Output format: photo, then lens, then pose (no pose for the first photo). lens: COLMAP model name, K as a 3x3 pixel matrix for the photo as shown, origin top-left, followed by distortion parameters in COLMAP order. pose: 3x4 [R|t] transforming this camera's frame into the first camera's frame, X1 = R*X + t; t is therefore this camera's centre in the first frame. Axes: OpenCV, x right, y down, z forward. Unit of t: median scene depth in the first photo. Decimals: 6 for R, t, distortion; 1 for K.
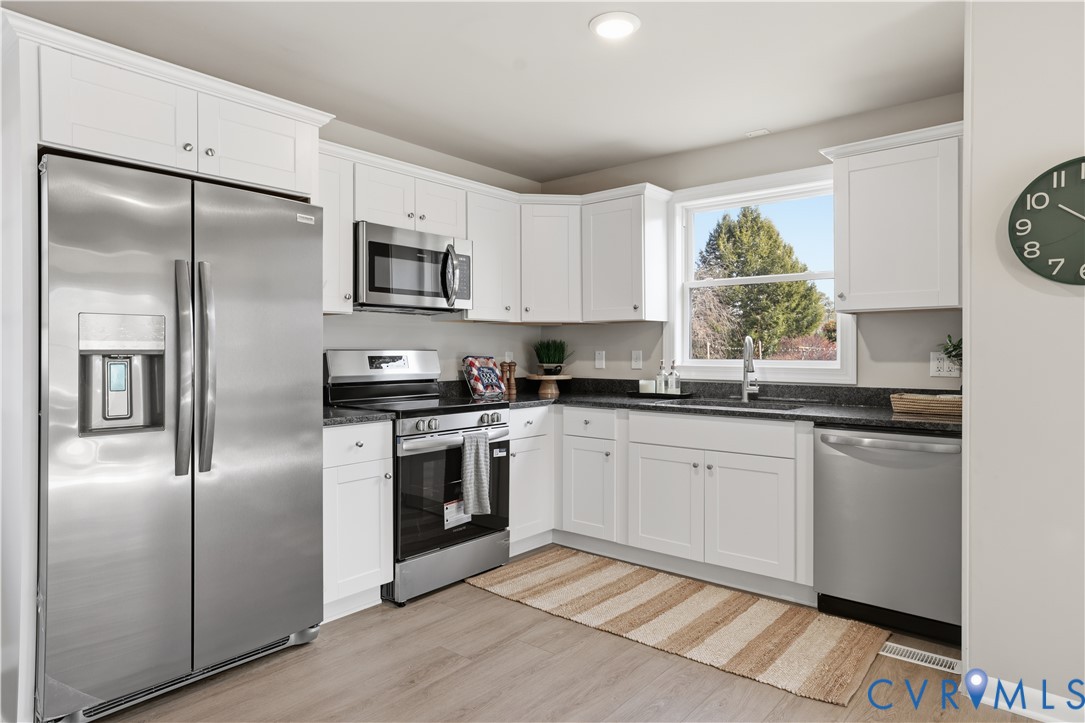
lens RADIAL K [[644.7, 0, 542.4], [0, 644.7, 352.5], [0, 0, 1]] dist [-0.003961, 0.001544]
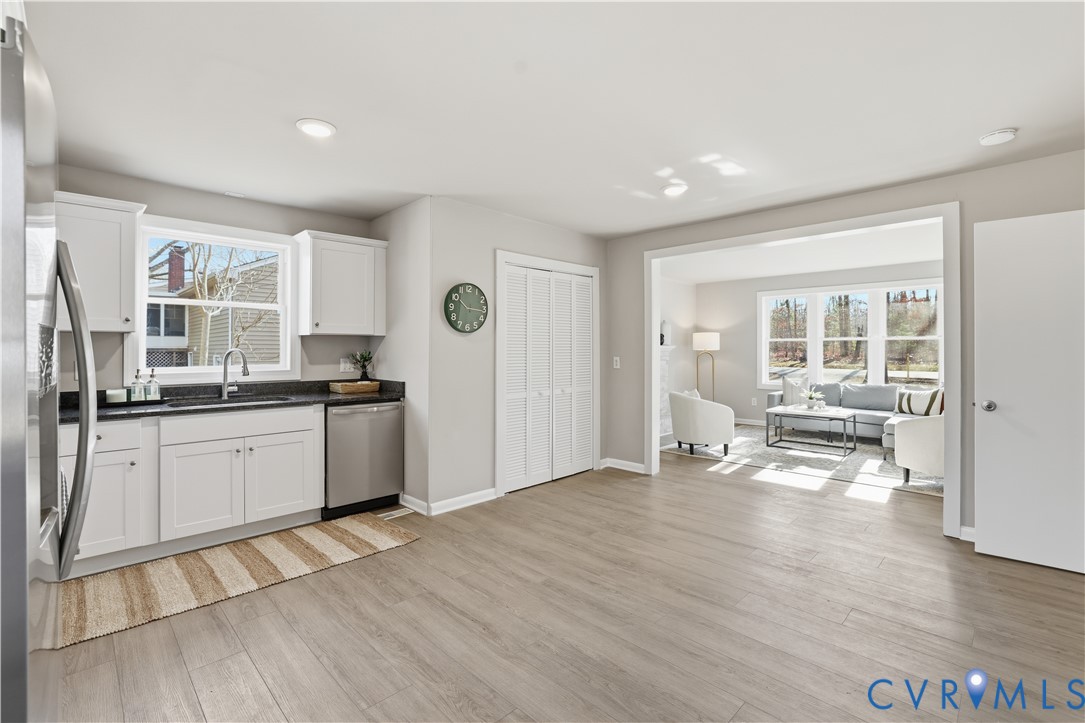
lens RADIAL K [[487.1, 0, 531.4], [0, 487.1, 344.5], [0, 0, 1]] dist [-0.036957, 0.016475]
pose [[0.116824, 0.009859, 0.993104, -0.595851], [0.005898, 0.999926, -0.010621, -0.019706], [-0.993135, 0.007098, 0.116757, 0.289719]]
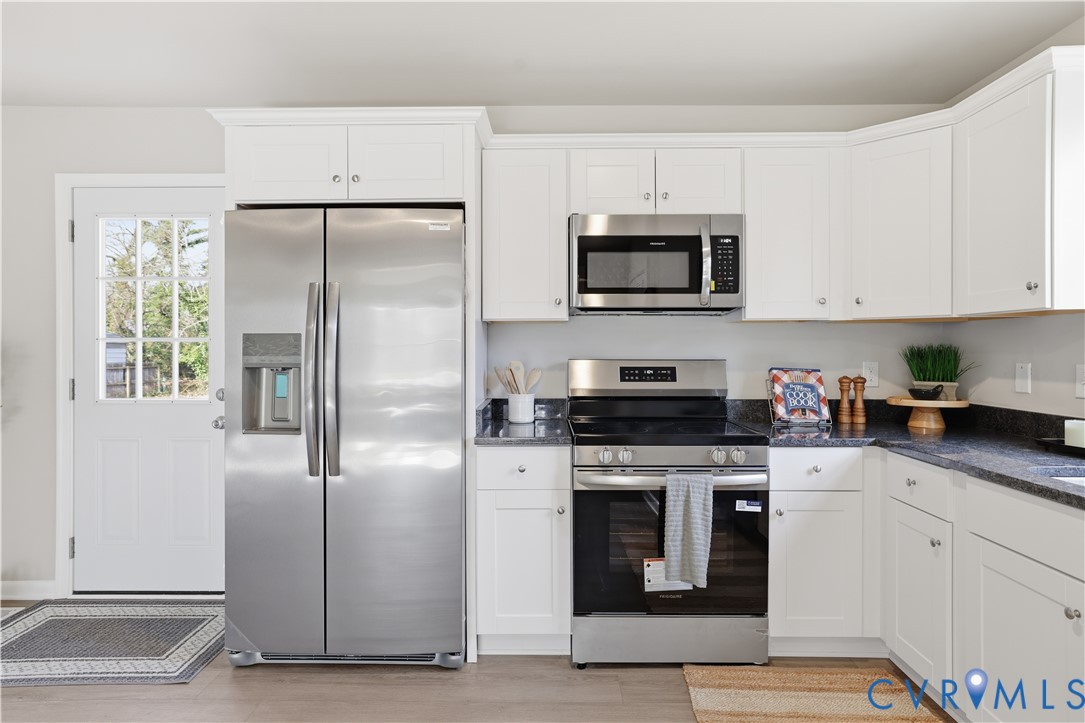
lens RADIAL K [[644.7, 0, 542.4], [0, 644.7, 352.5], [0, 0, 1]] dist [-0.003961, 0.001544]
pose [[0.632761, 0.007346, -0.774312, 0.335269], [-0.002442, 0.999969, 0.007490, -0.019505], [0.774343, -0.002849, 0.632760, 0.364683]]
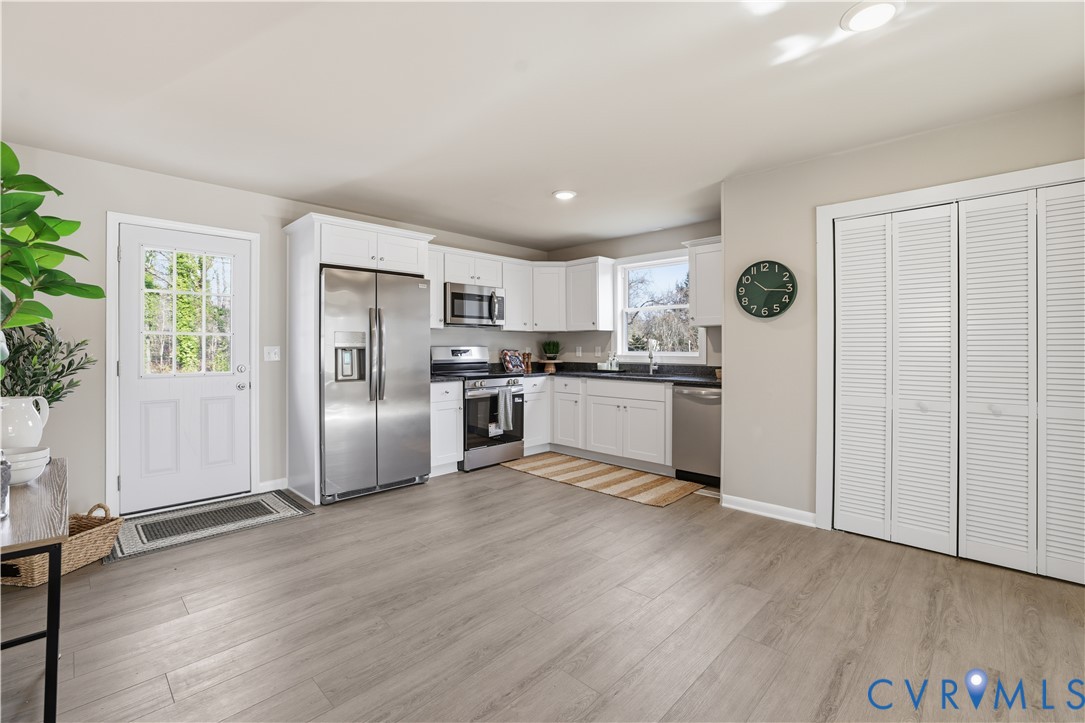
lens RADIAL K [[470.5, 0, 542.0], [0, 470.5, 348.5], [0, 0, 1]] dist [-0.023964, 0.000217]
pose [[0.997245, -0.000323, -0.074173, 0.106377], [0.000446, 0.999999, 0.001648, 0.000015], [0.074173, -0.001677, 0.997244, -0.387405]]
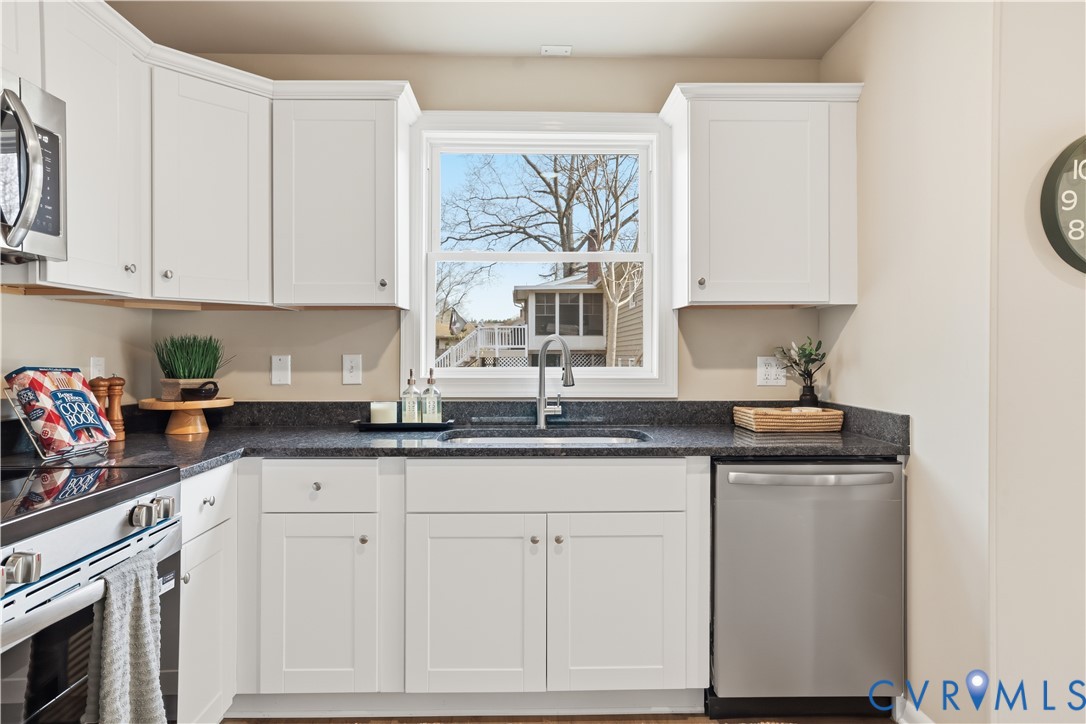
lens RADIAL K [[662.7, 0, 539.9], [0, 662.7, 350.8], [0, 0, 1]] dist [-0.005010, 0.001403]
pose [[0.756771, 0.003252, 0.653672, -0.164690], [0.001720, 0.999974, -0.006966, -0.002535], [-0.653677, 0.006396, 0.756746, 0.475158]]
